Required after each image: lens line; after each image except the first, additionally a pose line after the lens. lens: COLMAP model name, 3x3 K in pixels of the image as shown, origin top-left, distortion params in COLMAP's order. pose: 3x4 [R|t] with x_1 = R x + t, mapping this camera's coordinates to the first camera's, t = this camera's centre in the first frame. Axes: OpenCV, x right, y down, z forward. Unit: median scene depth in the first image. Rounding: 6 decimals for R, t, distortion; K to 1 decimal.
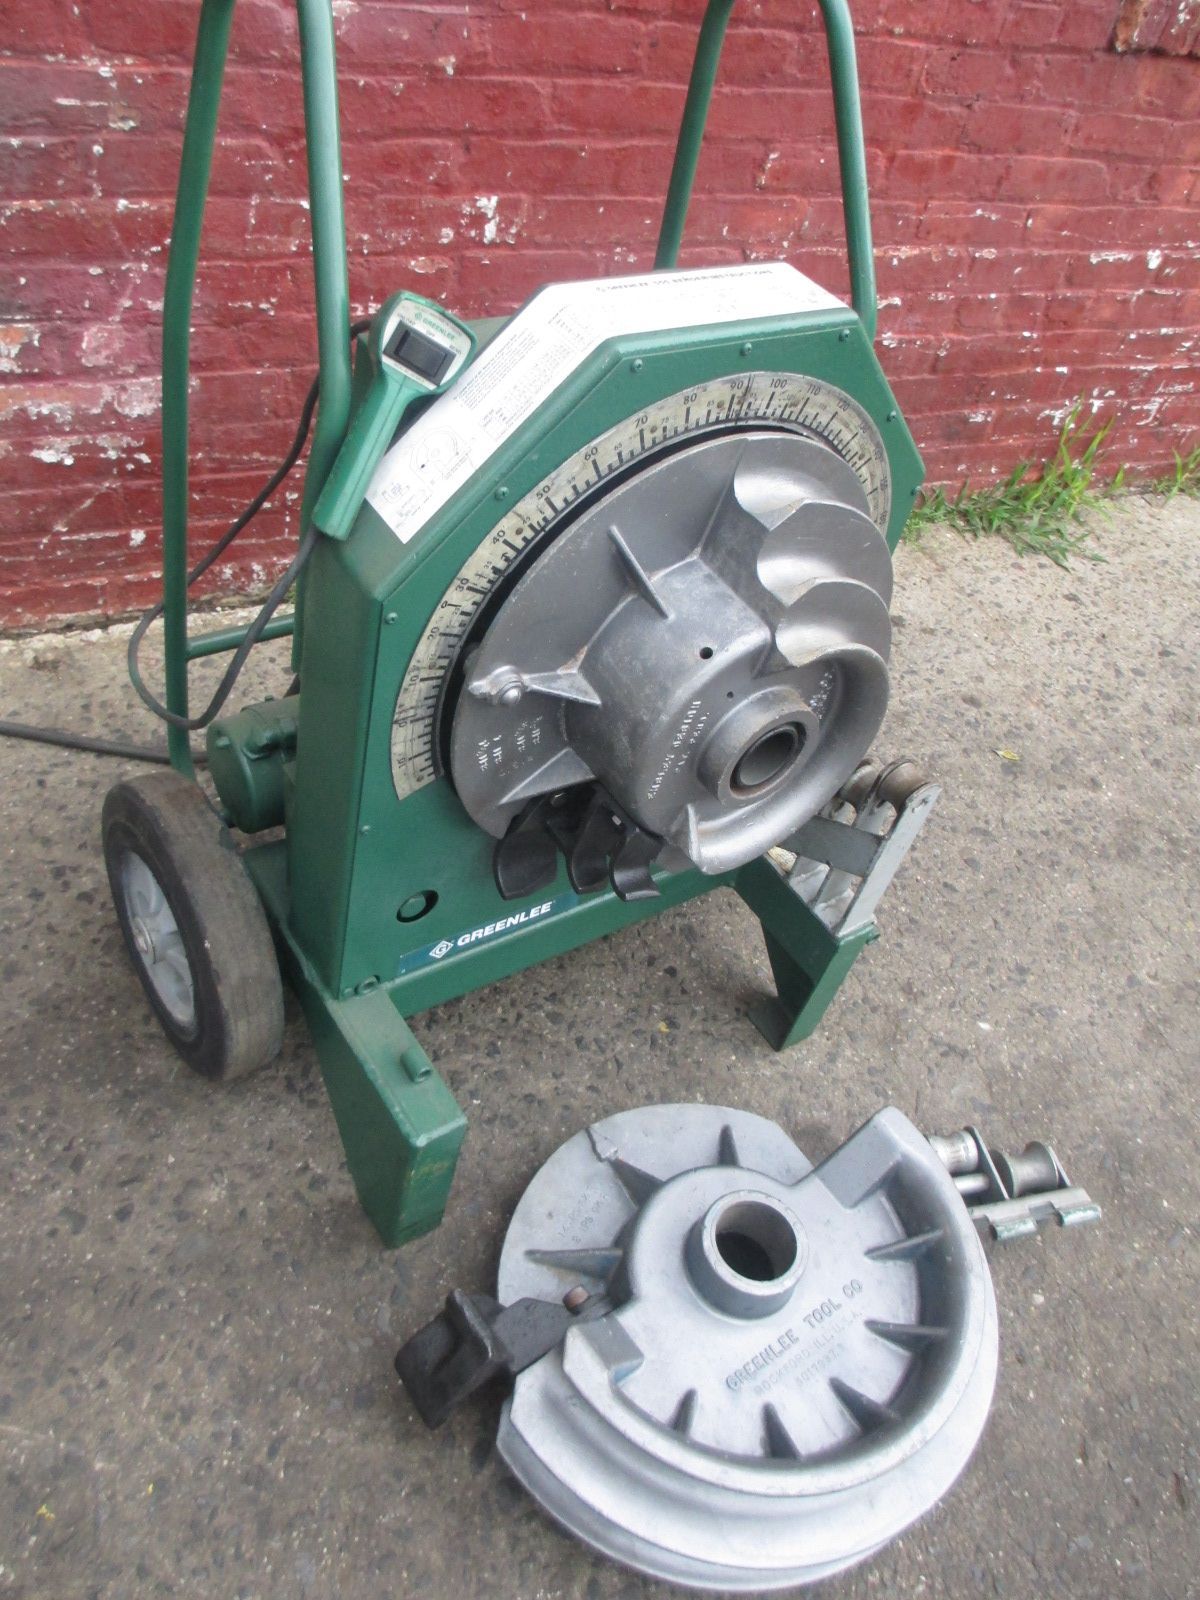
lens RADIAL K [[1334.8, 0, 609.8], [0, 1334.8, 795.2], [0, 0, 1]] dist [-0.046587, 0.021658]
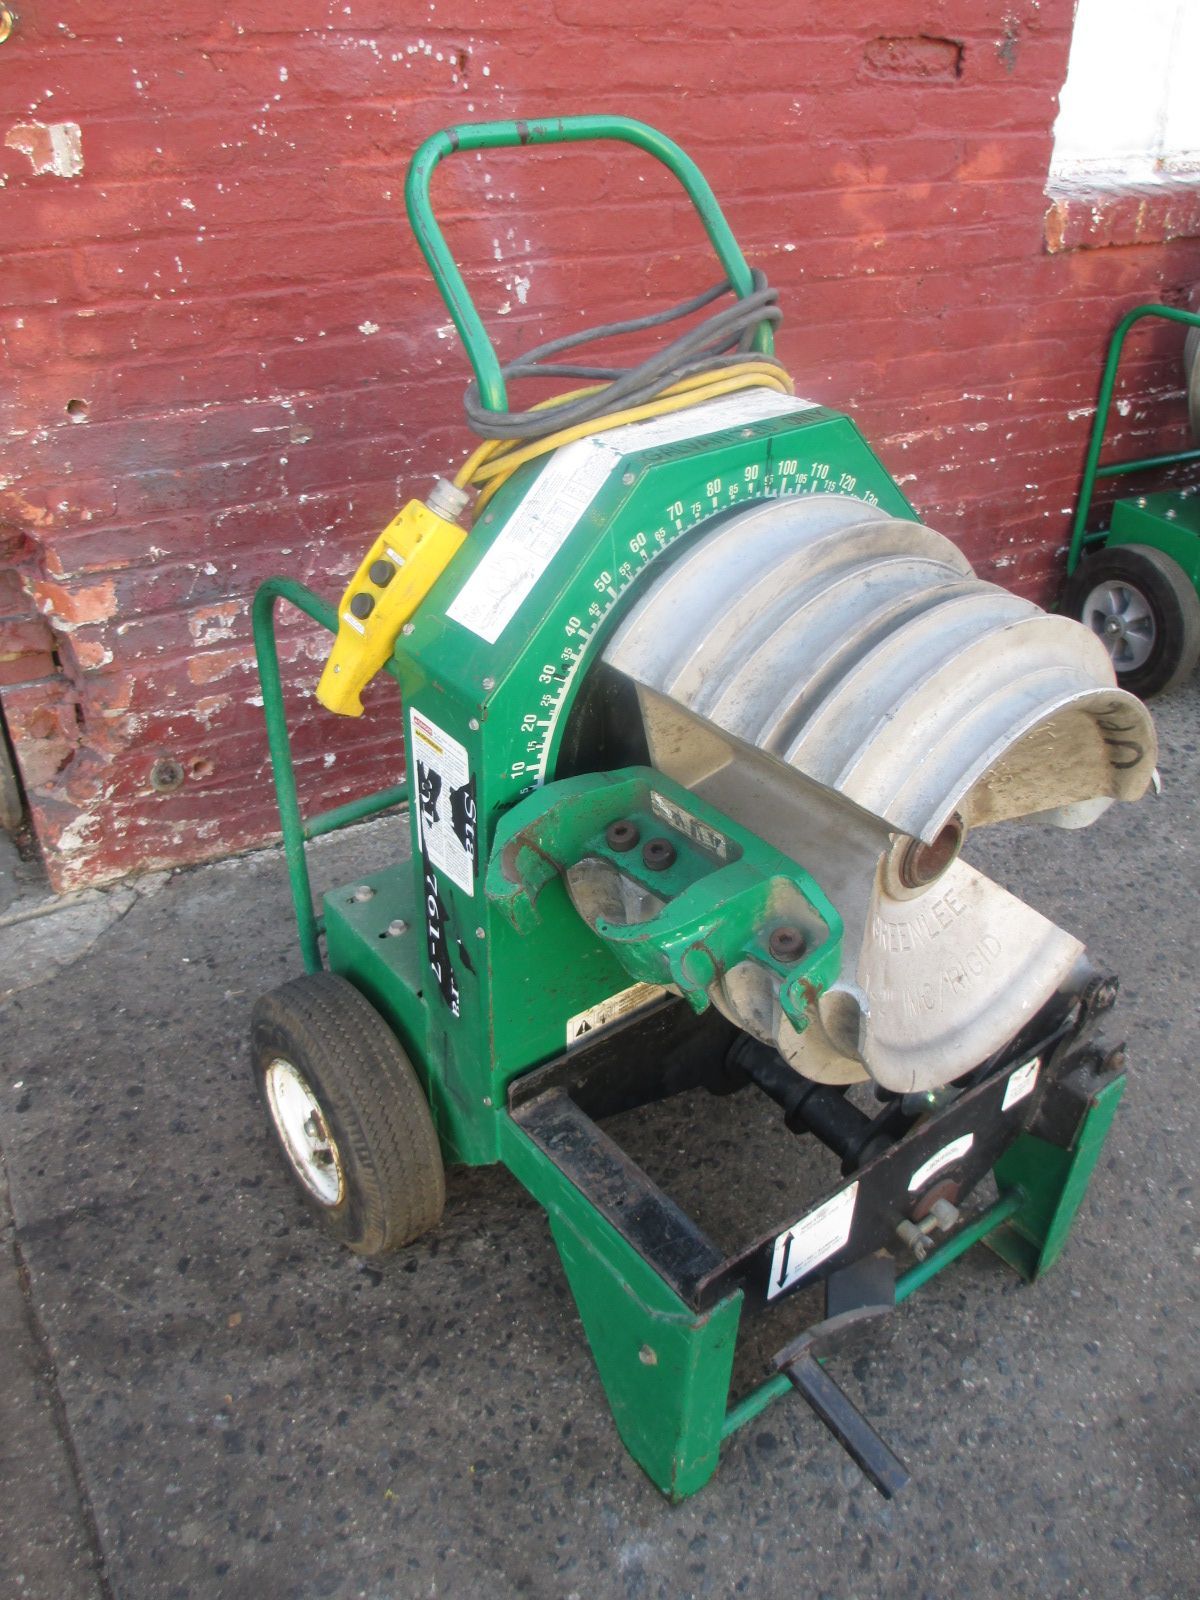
lens RADIAL K [[1334.8, 0, 614.9], [0, 1334.8, 807.1], [0, 0, 1]] dist [-0.046587, 0.021658]
pose [[0.984753, -0.164004, -0.057996, -0.034848], [0.150836, 0.971099, -0.184973, 0.123765], [0.086656, 0.173405, 0.981031, -0.189155]]
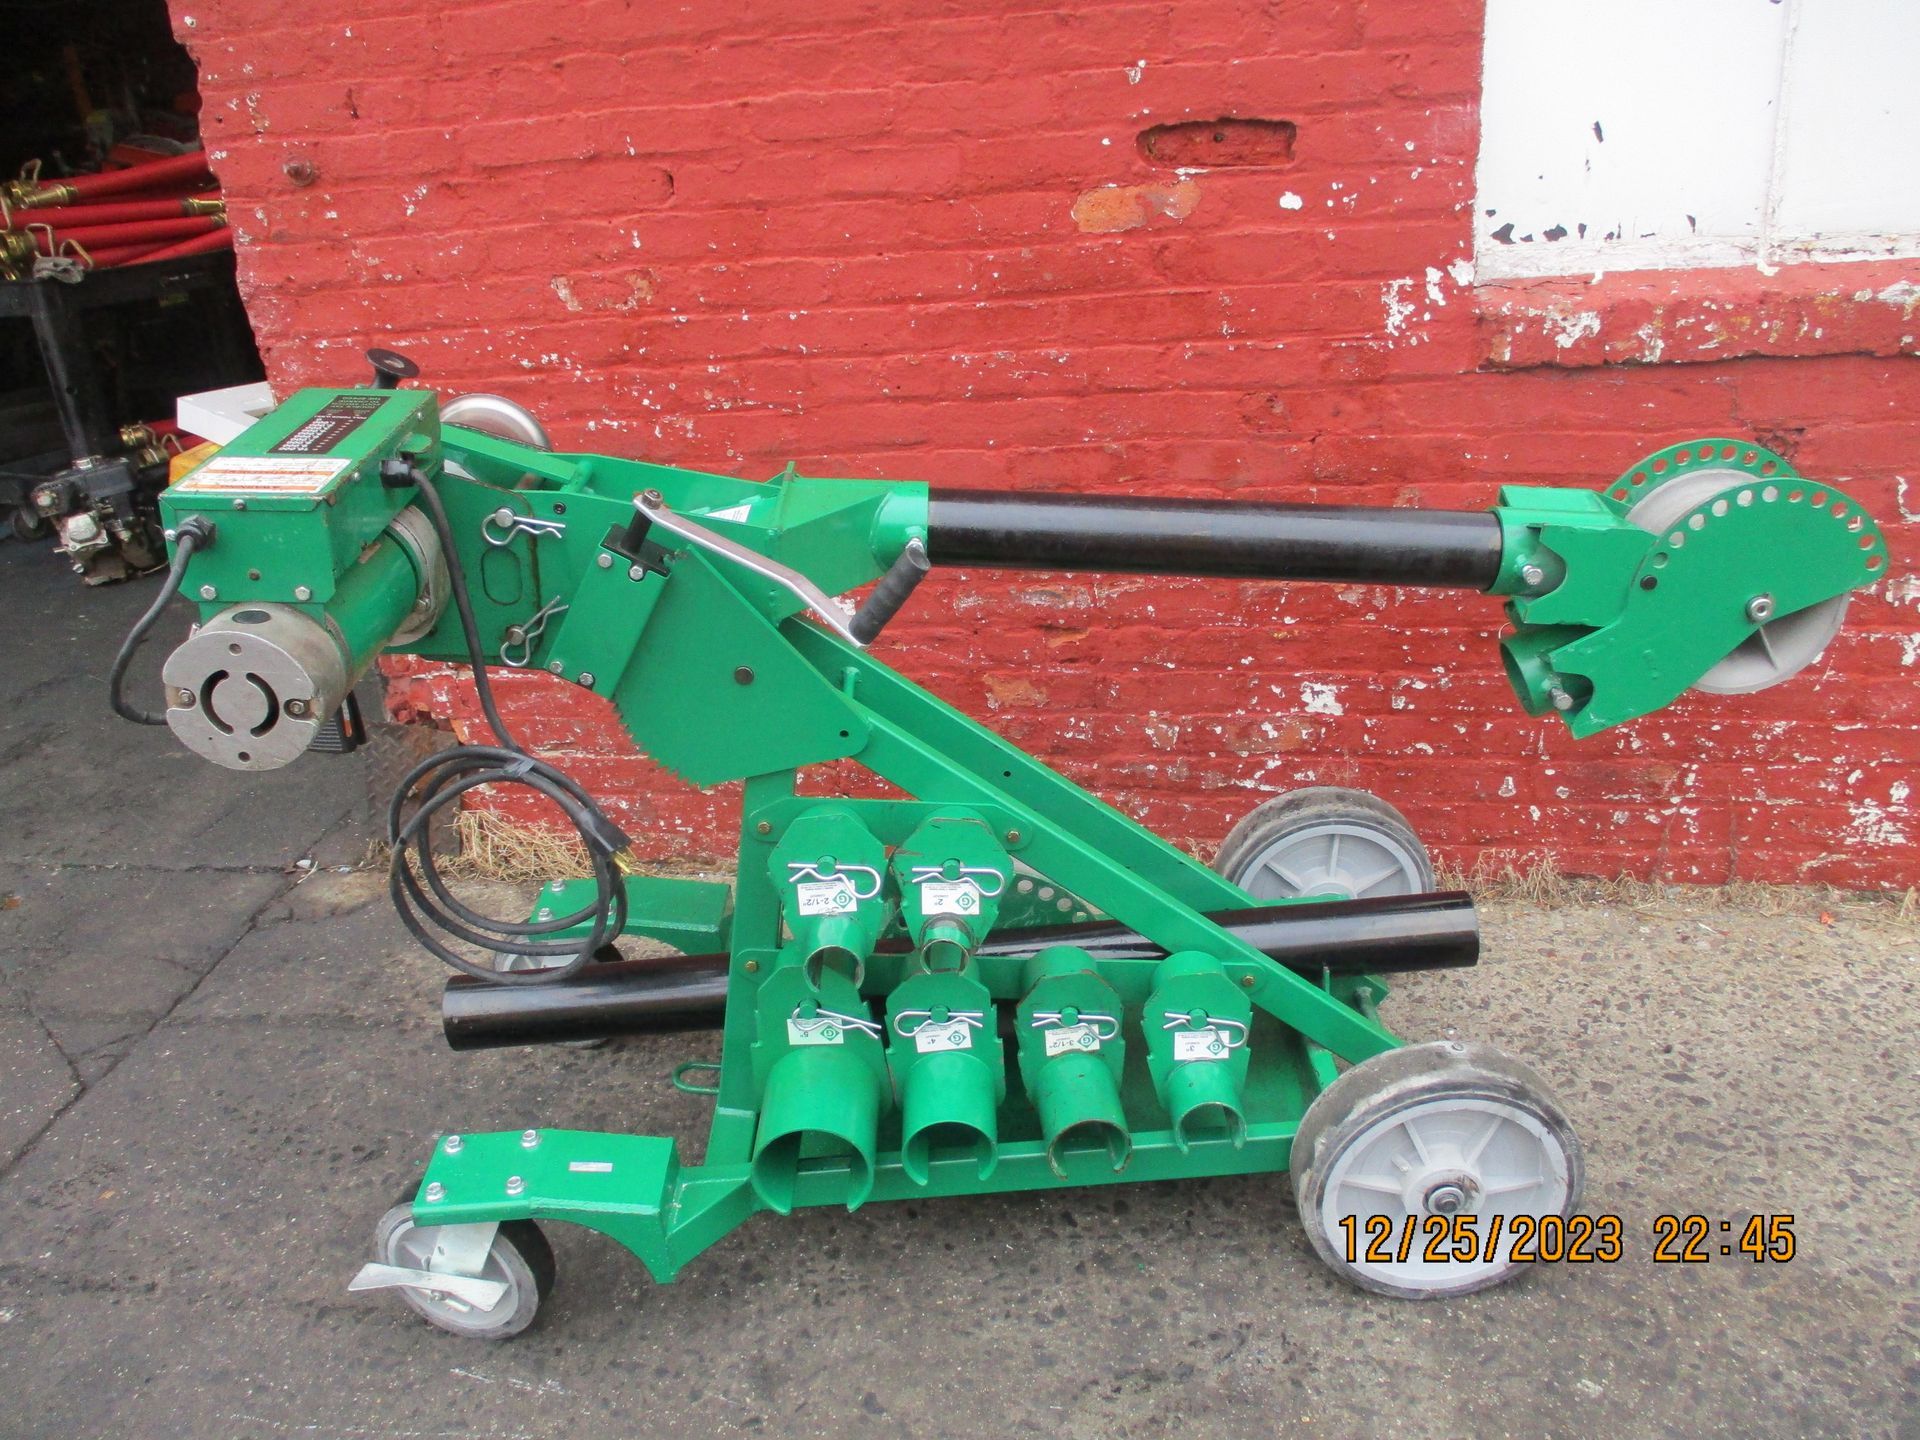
lens RADIAL K [[1601.7, 0, 958.8], [0, 1601.7, 730.9], [0, 0, 1]] dist [-0.046587, 0.021658]
pose [[0.756566, 0.026542, -0.653378, 0.972601], [-0.251891, 0.933901, -0.253734, 0.053409], [0.603456, 0.356546, 0.713243, 0.077256]]
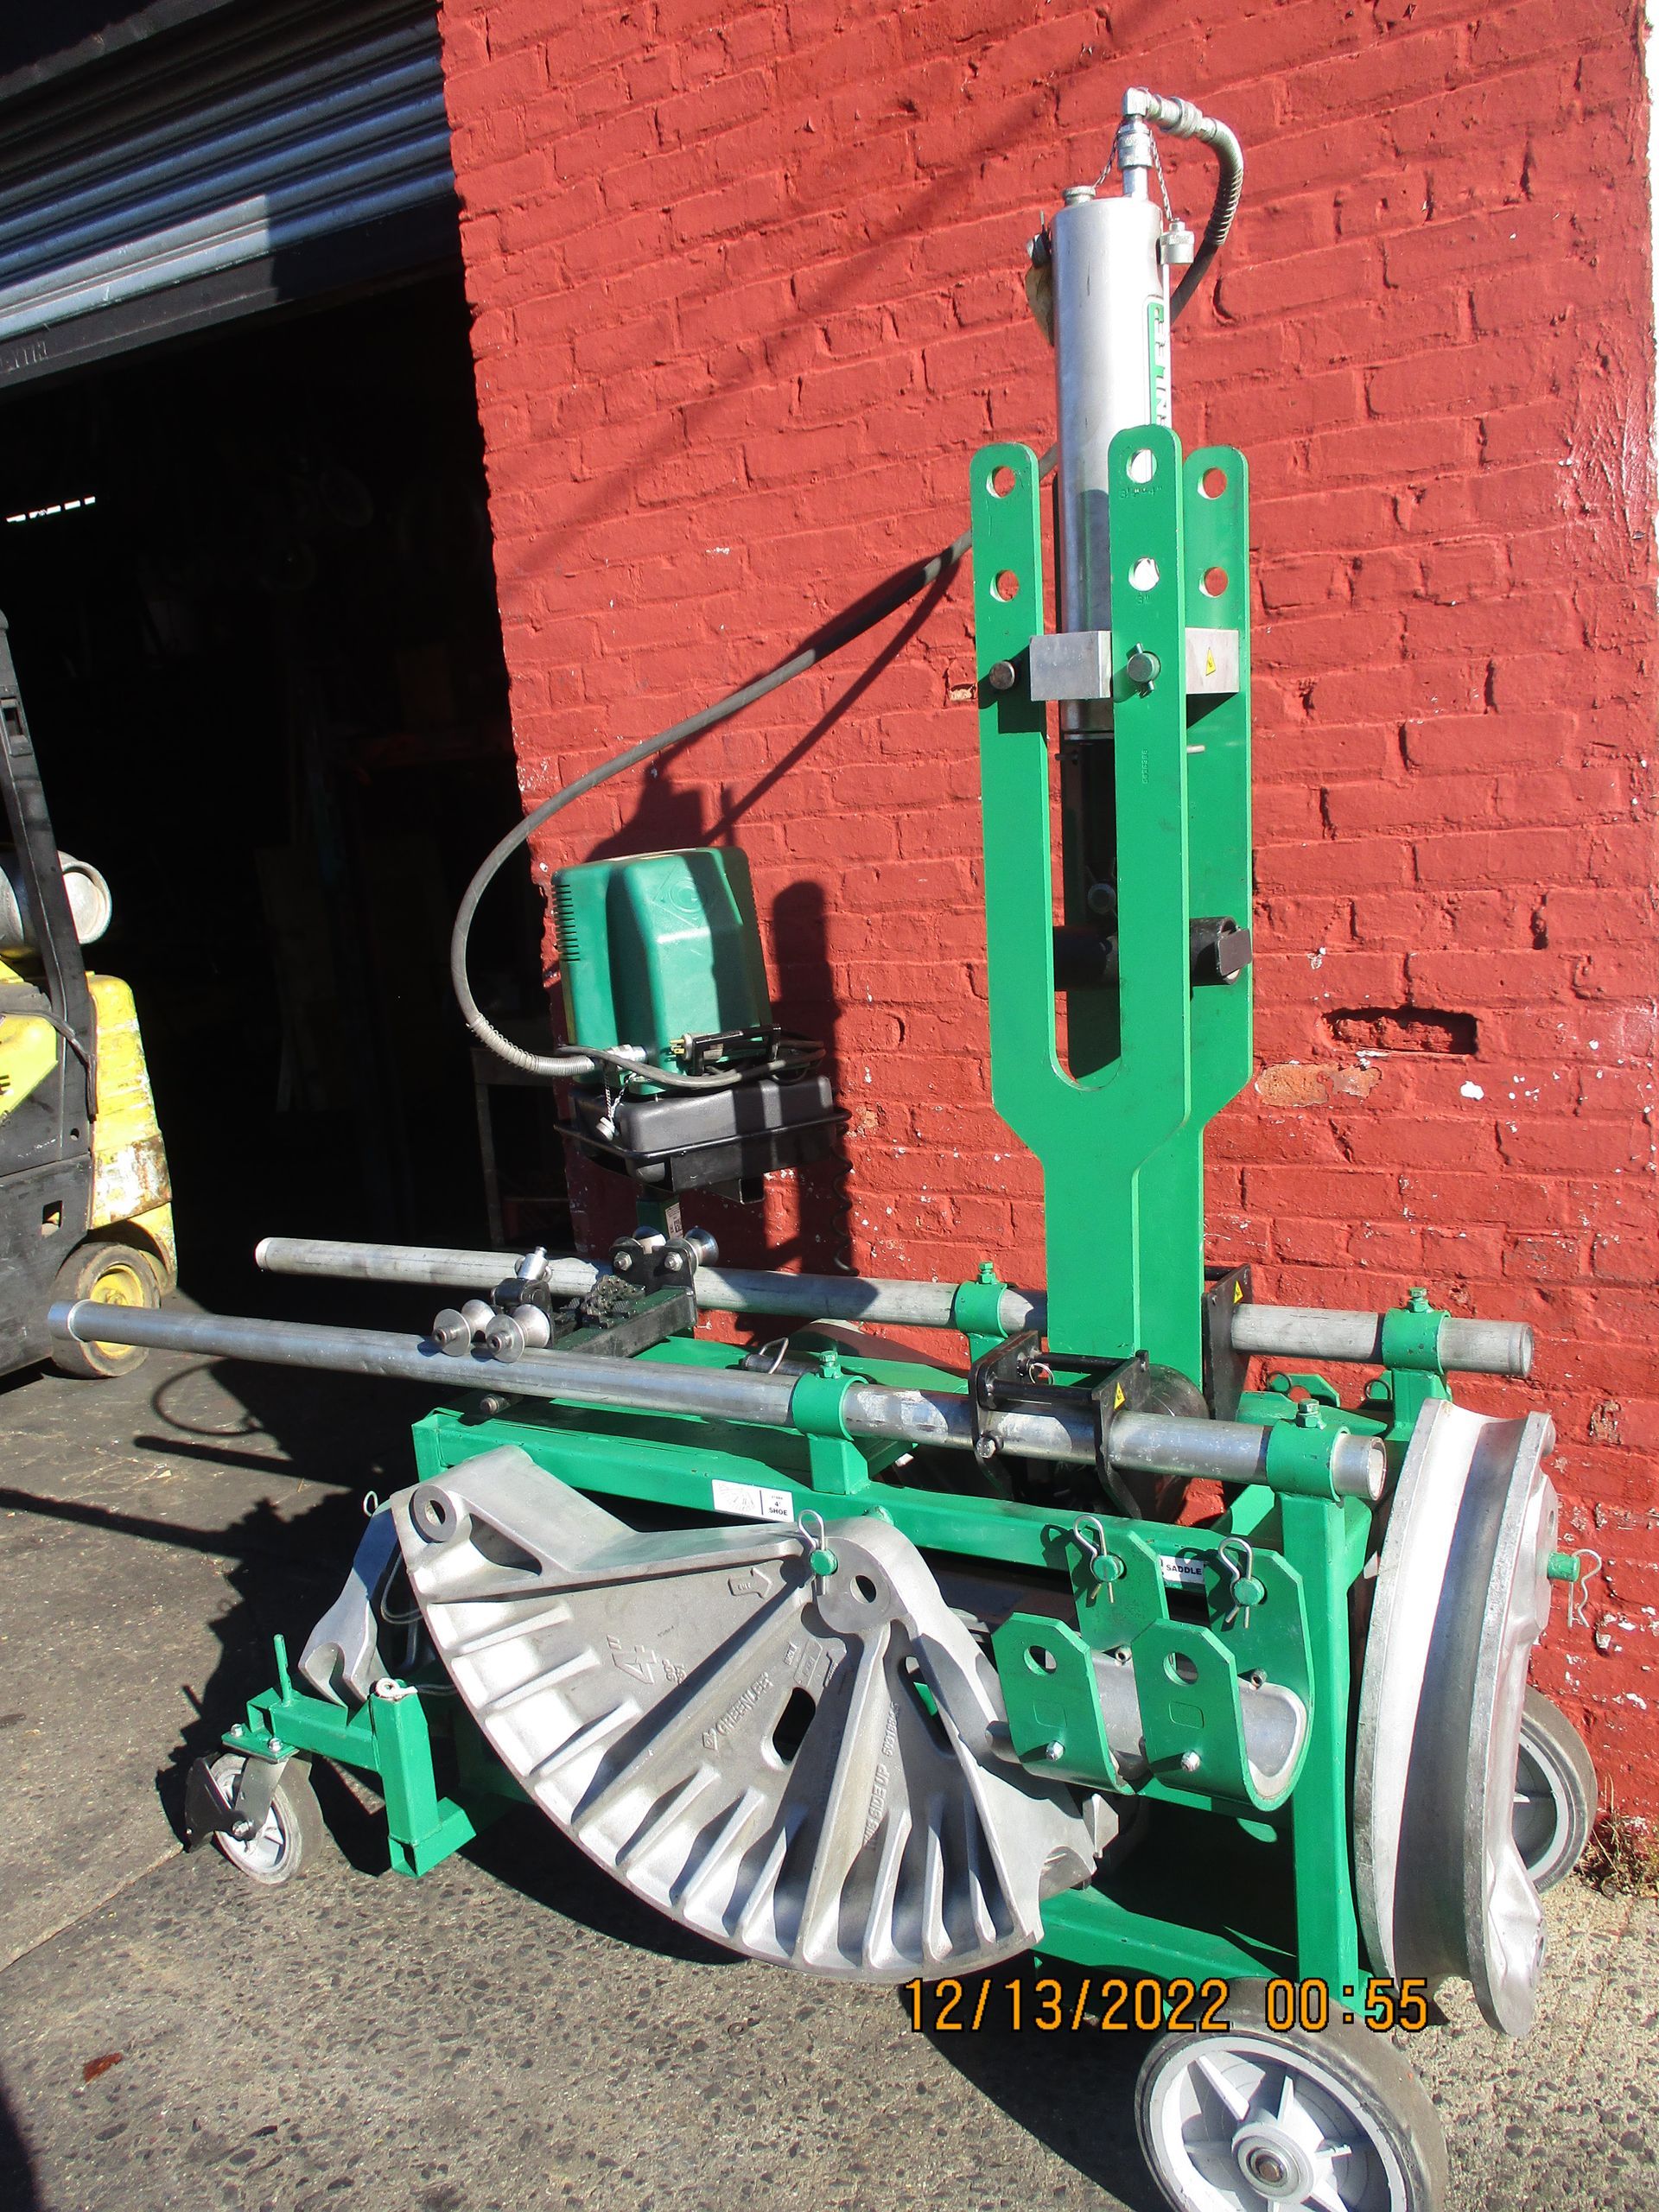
lens RADIAL K [[1845.3, 0, 838.0], [0, 1845.3, 1100.9], [0, 0, 1]] dist [-0.046587, 0.021658]
pose [[0.472846, -0.082474, -0.877277, 1.349185], [-0.471224, 0.817610, -0.330851, -0.020683], [0.744557, 0.569835, 0.347739, 0.134330]]
